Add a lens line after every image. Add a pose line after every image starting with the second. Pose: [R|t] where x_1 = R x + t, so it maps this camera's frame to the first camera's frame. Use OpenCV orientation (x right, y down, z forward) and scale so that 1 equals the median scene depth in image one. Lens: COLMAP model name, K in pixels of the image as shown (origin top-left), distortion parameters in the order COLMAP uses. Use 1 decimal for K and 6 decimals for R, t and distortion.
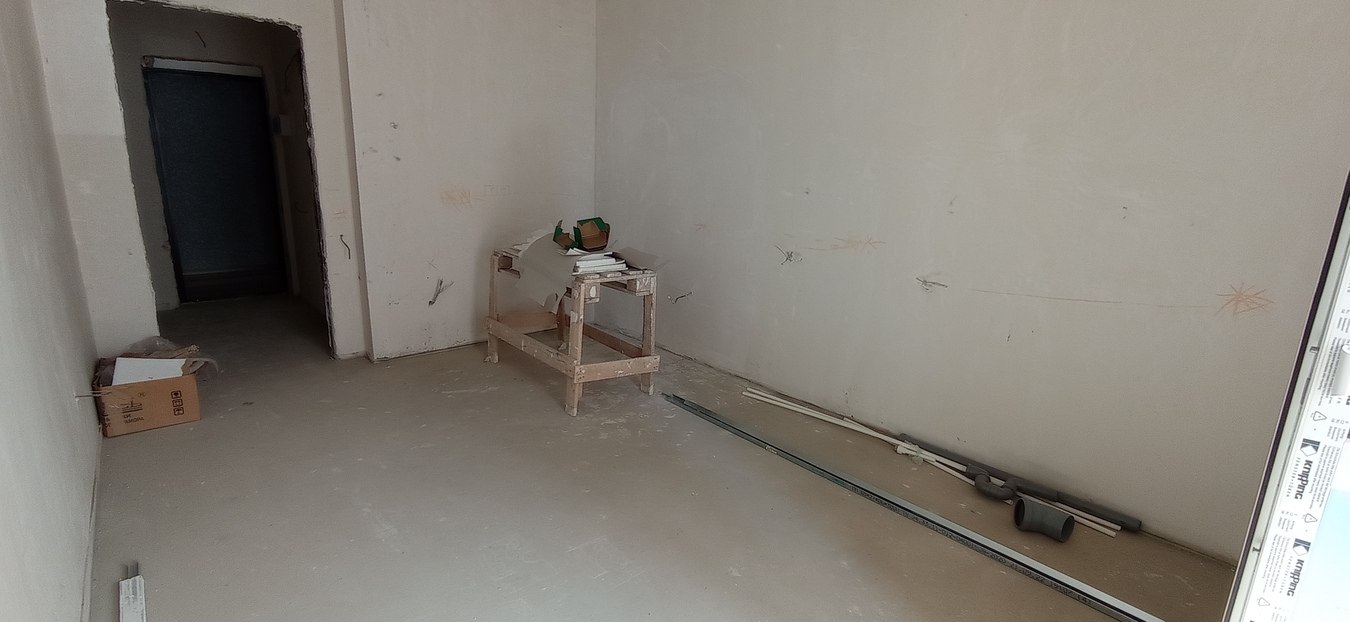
lens RADIAL K [[616.6, 0, 678.6], [0, 616.6, 306.5], [0, 0, 1]] dist [-0.052987, 0.029061]
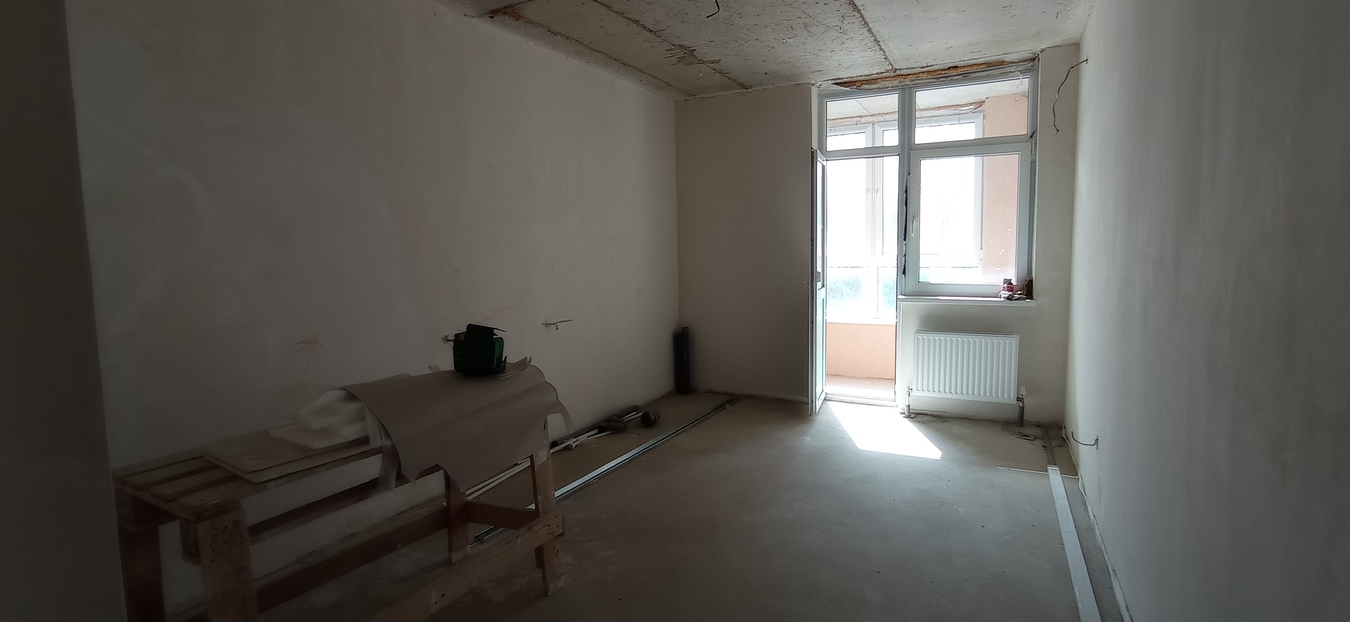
lens RADIAL K [[616.5, 0, 684.7], [0, 616.5, 306.4], [0, 0, 1]] dist [-0.025154, 0.014780]
pose [[-0.374595, -0.109629, 0.920685, -0.829009], [0.225263, 0.952473, 0.205066, -0.248219], [-0.899408, 0.284213, -0.332096, 0.993263]]
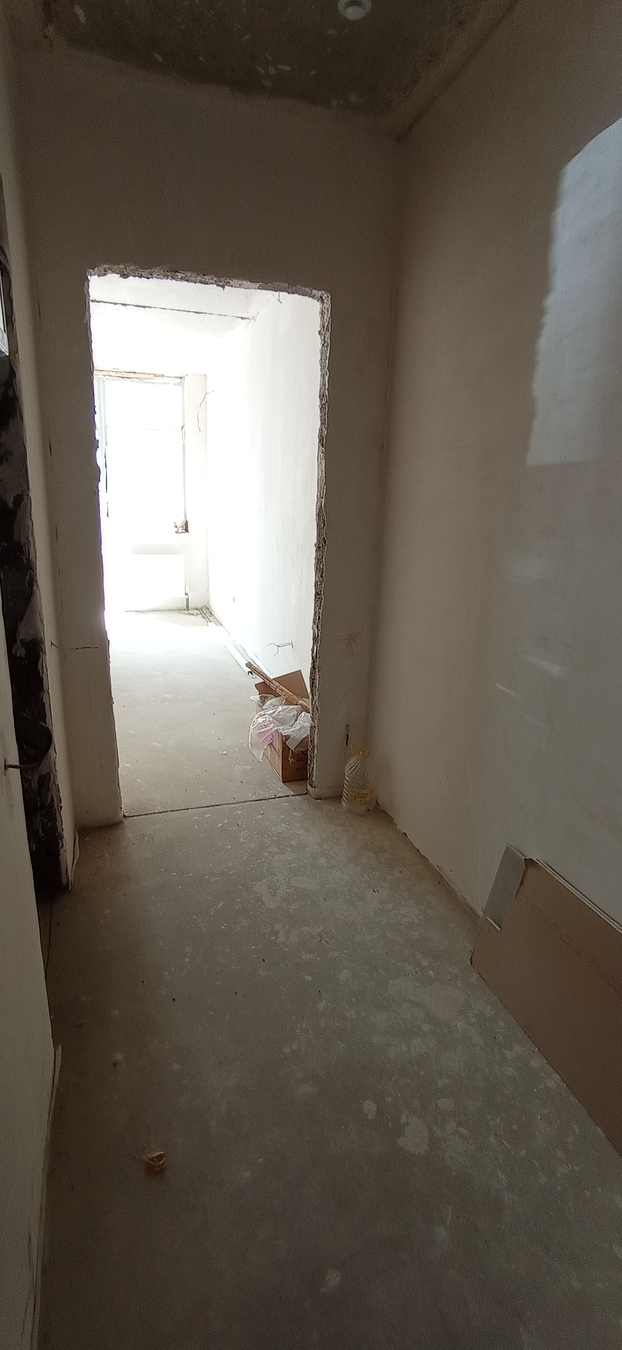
lens RADIAL K [[616.5, 0, 314.3], [0, 616.5, 678.7], [0, 0, 1]] dist [-0.025154, 0.014780]
pose [[-0.922129, -0.162564, 0.351072, -1.150473], [0.034784, 0.868926, 0.493719, -0.433216], [-0.385317, 0.467484, -0.795607, 1.671723]]
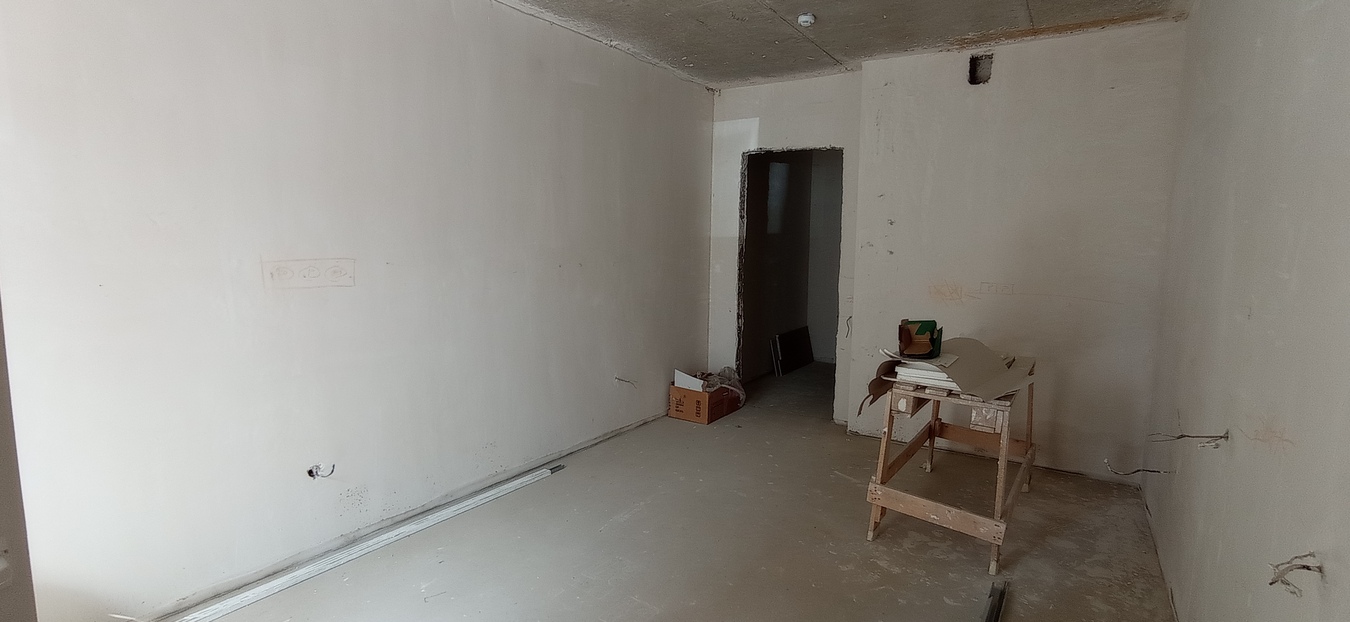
lens RADIAL K [[616.5, 0, 684.7], [0, 616.5, 306.4], [0, 0, 1]] dist [-0.025154, 0.014780]
pose [[0.267593, 0.080218, -0.960187, 0.566387], [-0.232442, 0.972471, 0.016465, -0.097170], [0.935075, 0.218782, 0.278872, 0.439628]]
